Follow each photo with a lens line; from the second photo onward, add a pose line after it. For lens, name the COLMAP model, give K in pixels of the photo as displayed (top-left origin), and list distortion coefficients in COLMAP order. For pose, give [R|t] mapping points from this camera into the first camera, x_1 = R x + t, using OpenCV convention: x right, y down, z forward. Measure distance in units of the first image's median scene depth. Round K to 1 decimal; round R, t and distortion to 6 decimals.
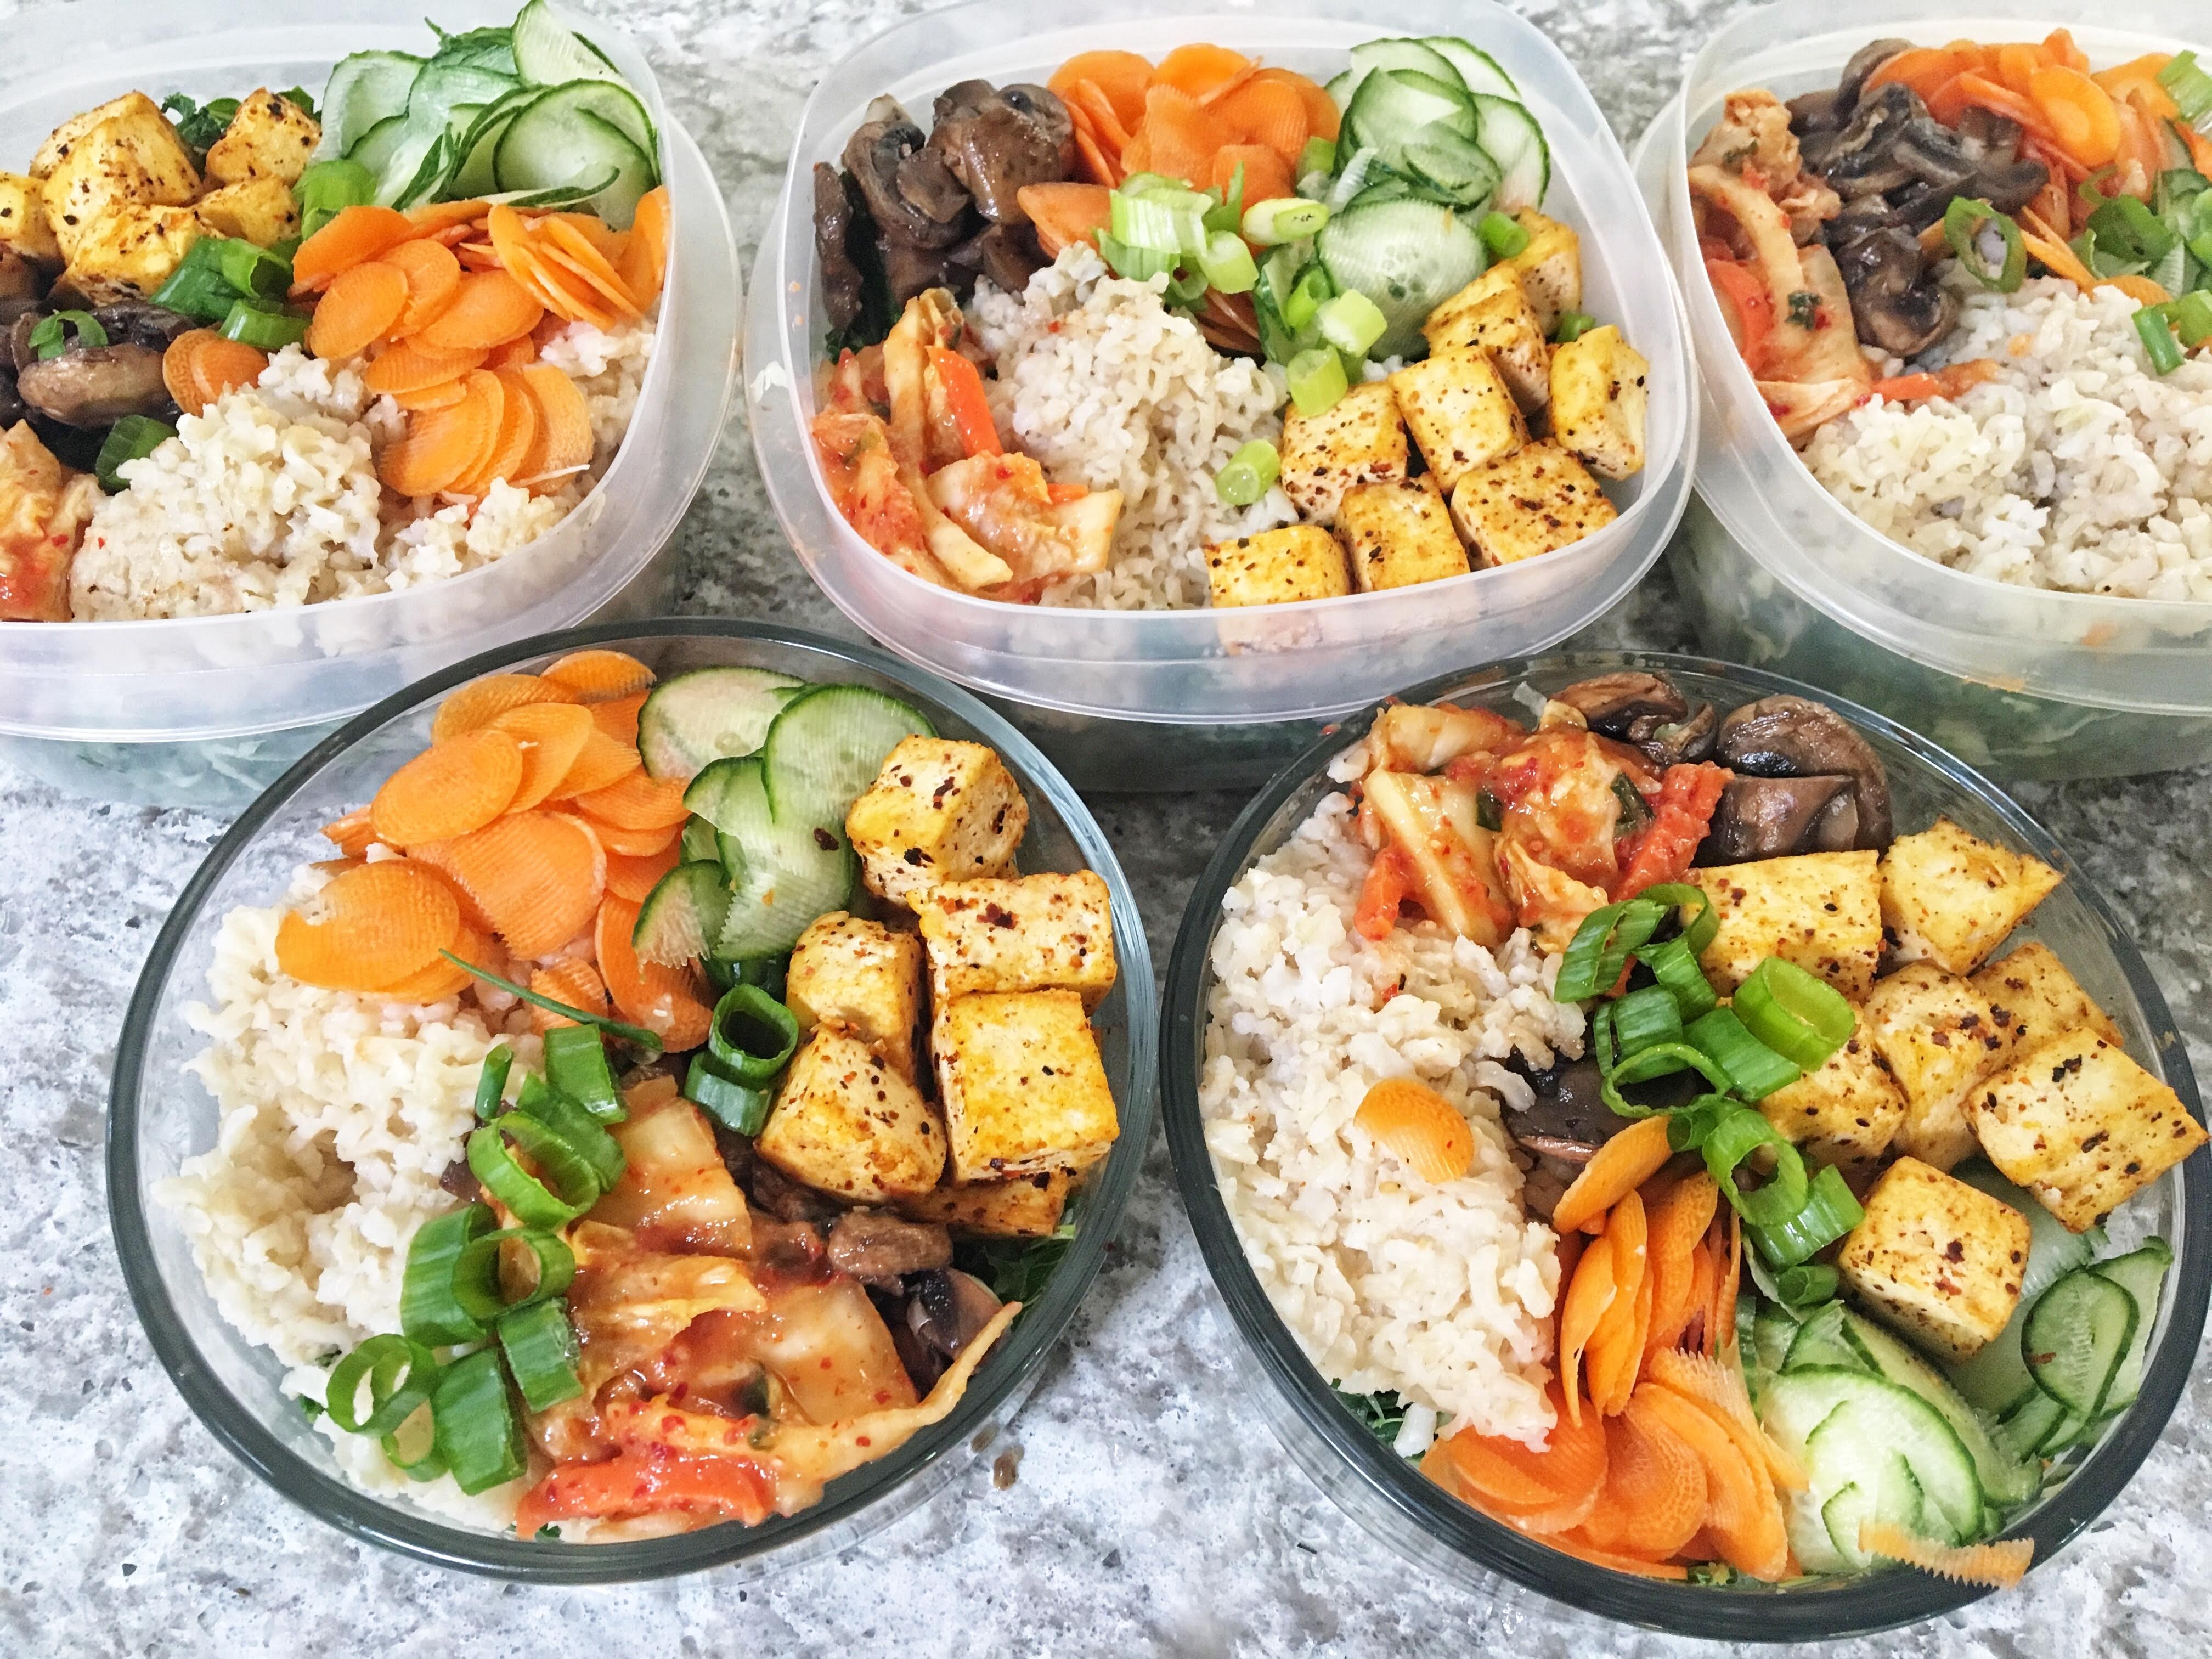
lens RADIAL K [[1872.9, 0, 1106.0], [0, 1872.9, 829.5], [0, 0, 1]] dist [0.101979, -0.209074]
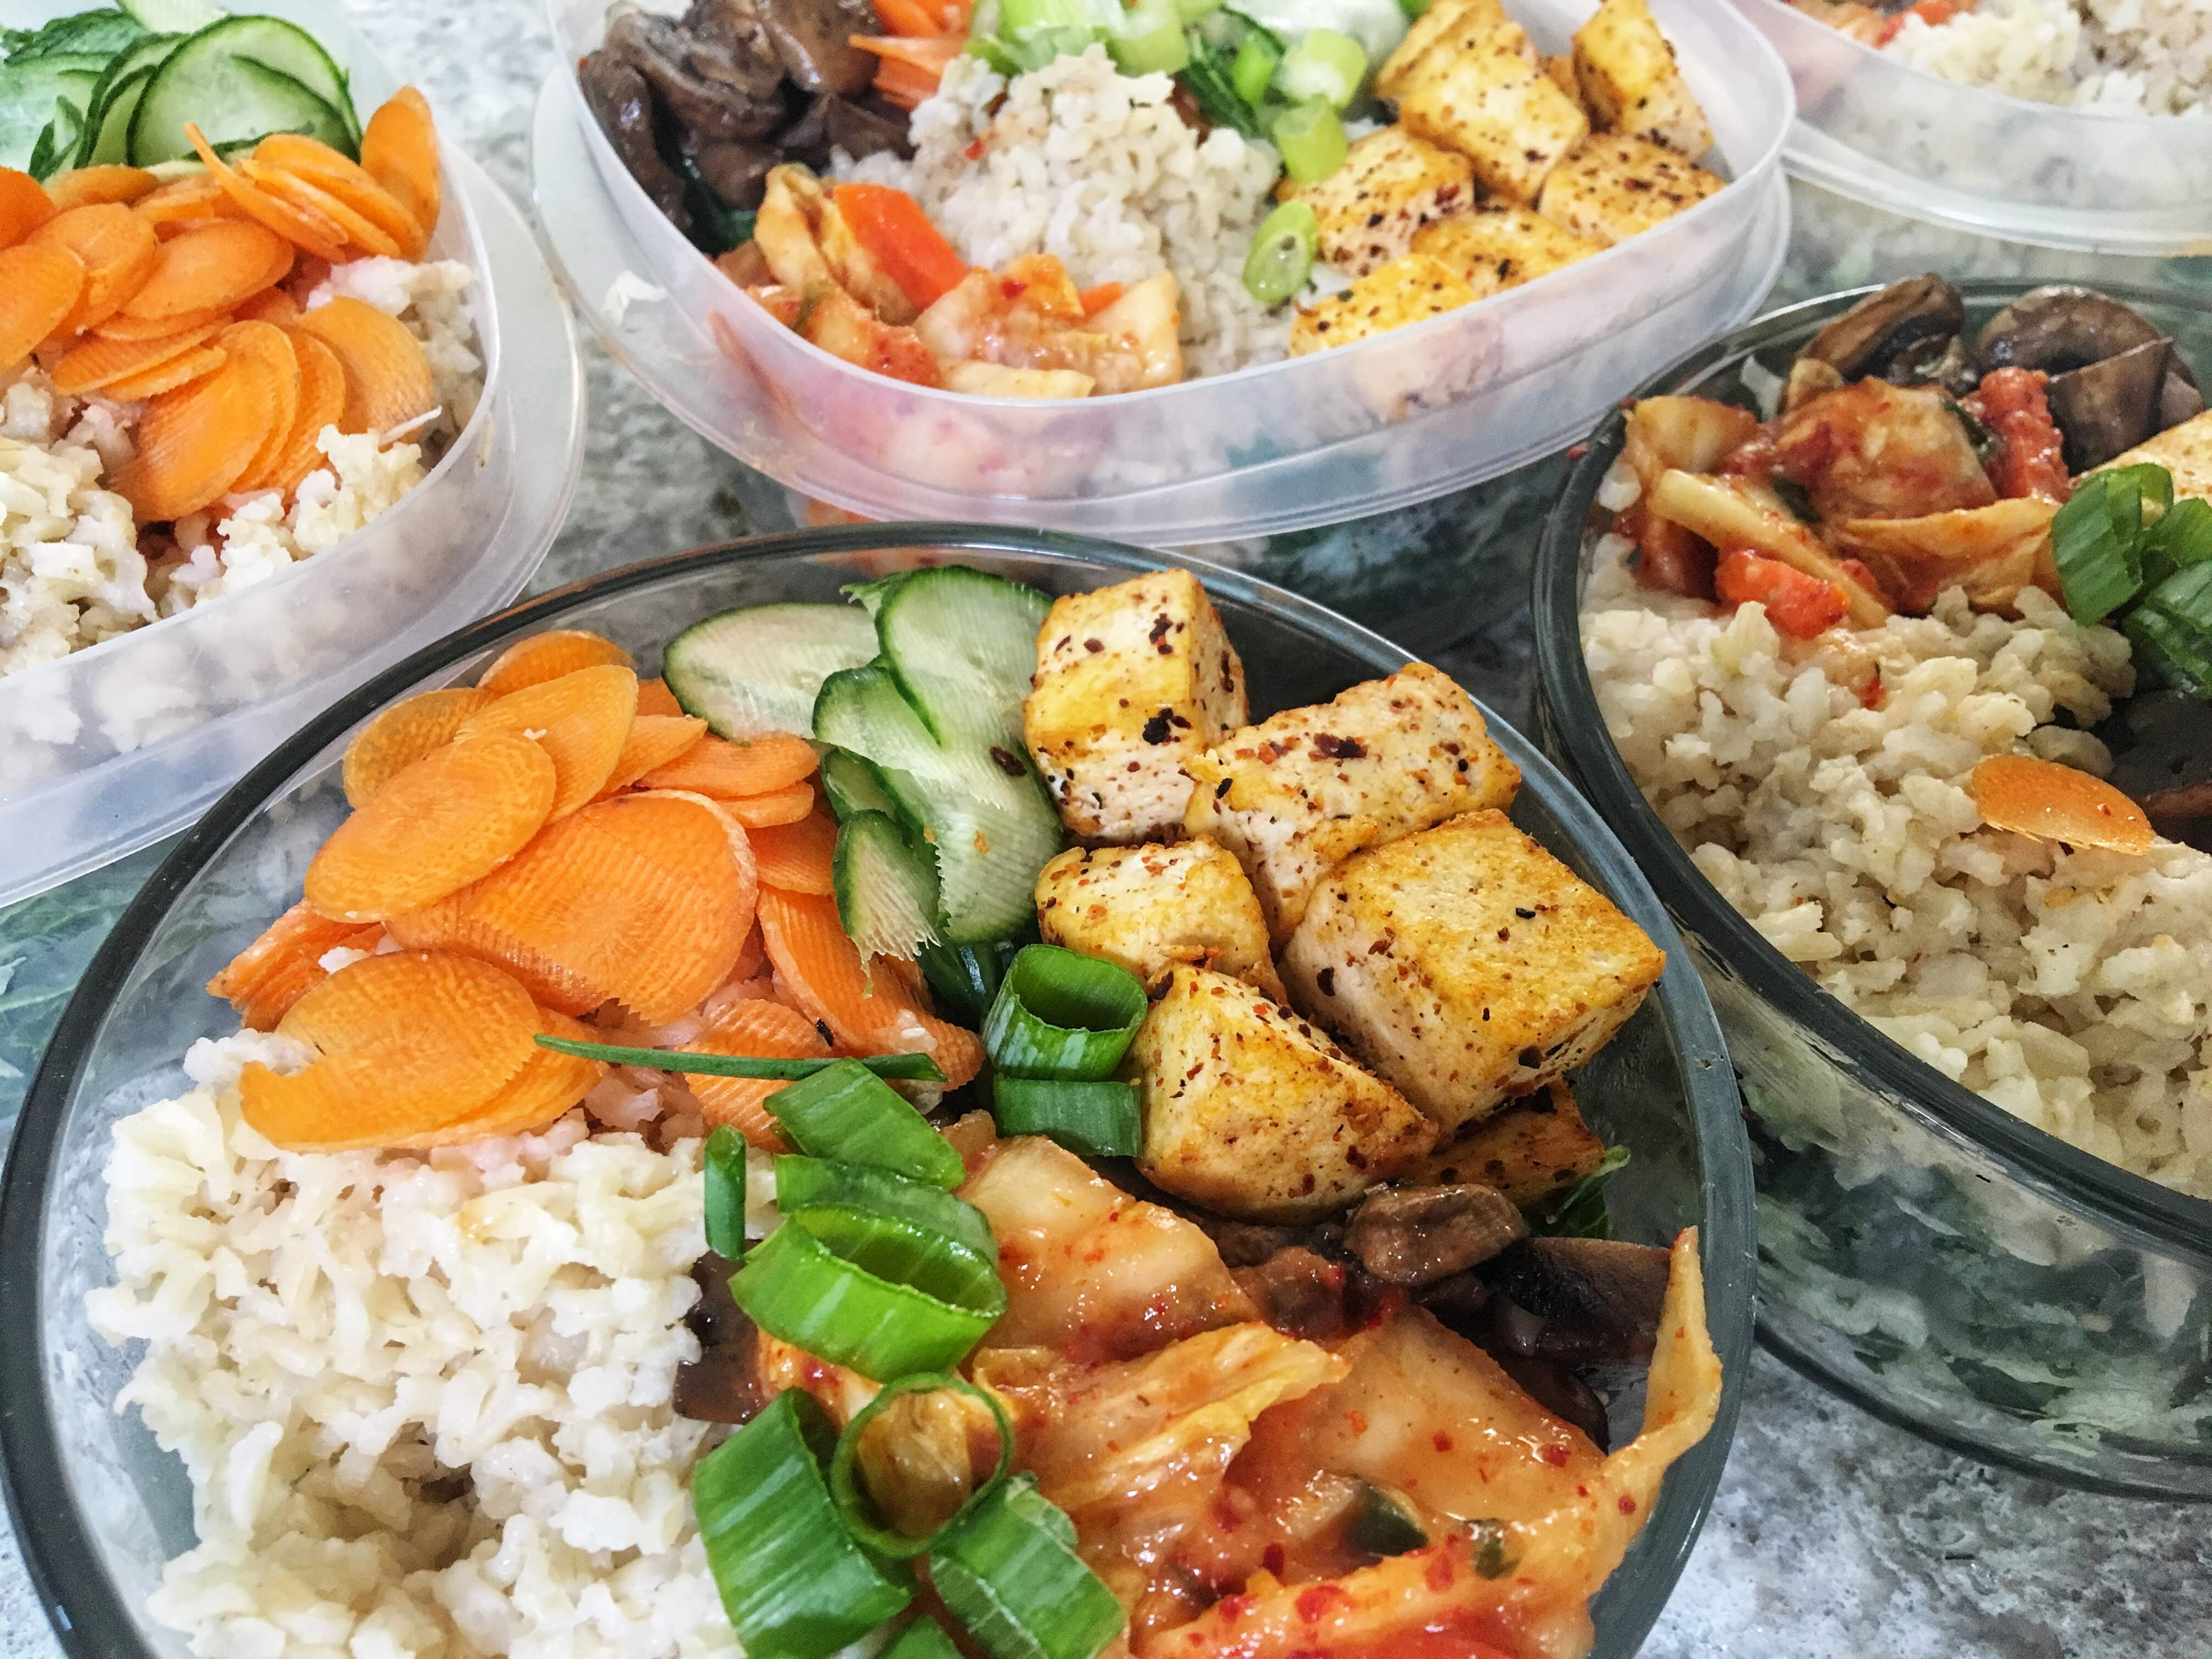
lens RADIAL K [[1896.4, 0, 1106.0], [0, 1896.4, 829.5], [0, 0, 1]] dist [0.081890, -0.148953]
pose [[0.923136, -0.288318, 0.254348, -0.296385], [0.329030, 0.934665, -0.134691, 0.130274], [-0.198896, 0.208026, 0.957688, 0.356378]]
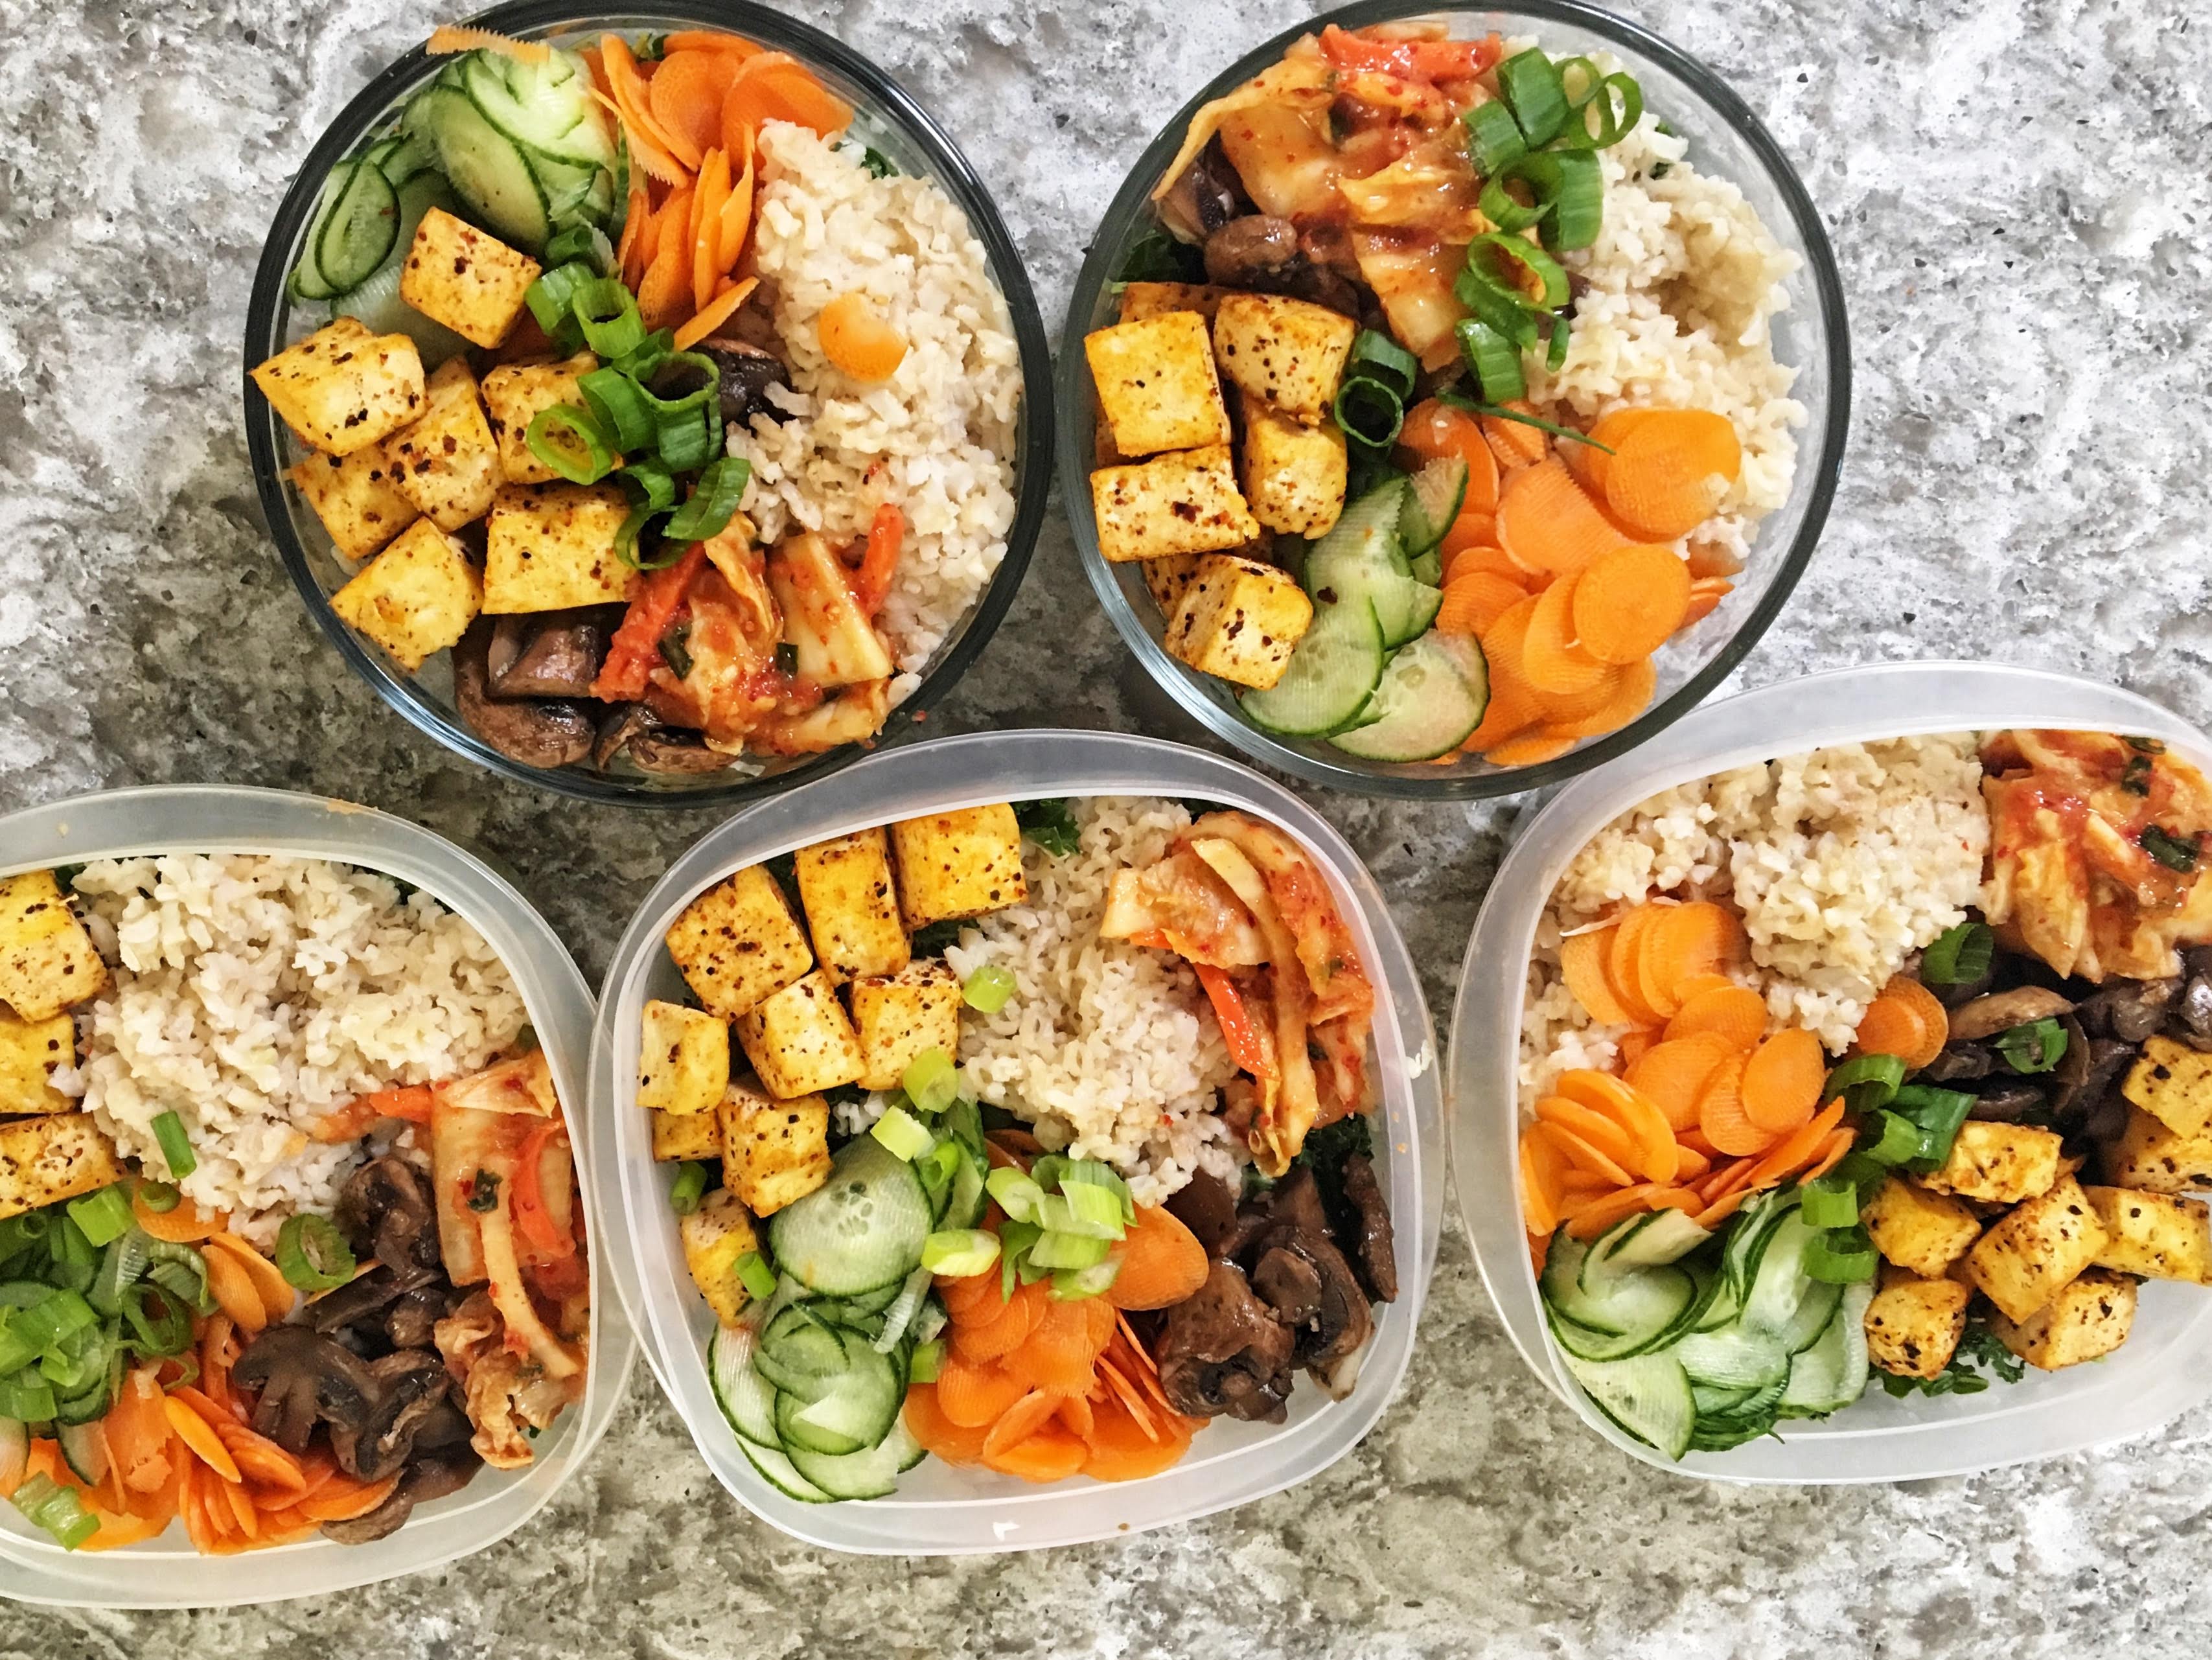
lens RADIAL K [[2199.0, 0, 1043.6], [0, 2199.0, 855.5], [0, 0, 1]] dist [0.156199, -0.468420]
pose [[-0.998516, 0.047830, -0.026052, 0.084158], [-0.053336, -0.955594, 0.289820, -0.572039], [-0.011033, 0.290779, 0.956727, -0.342478]]
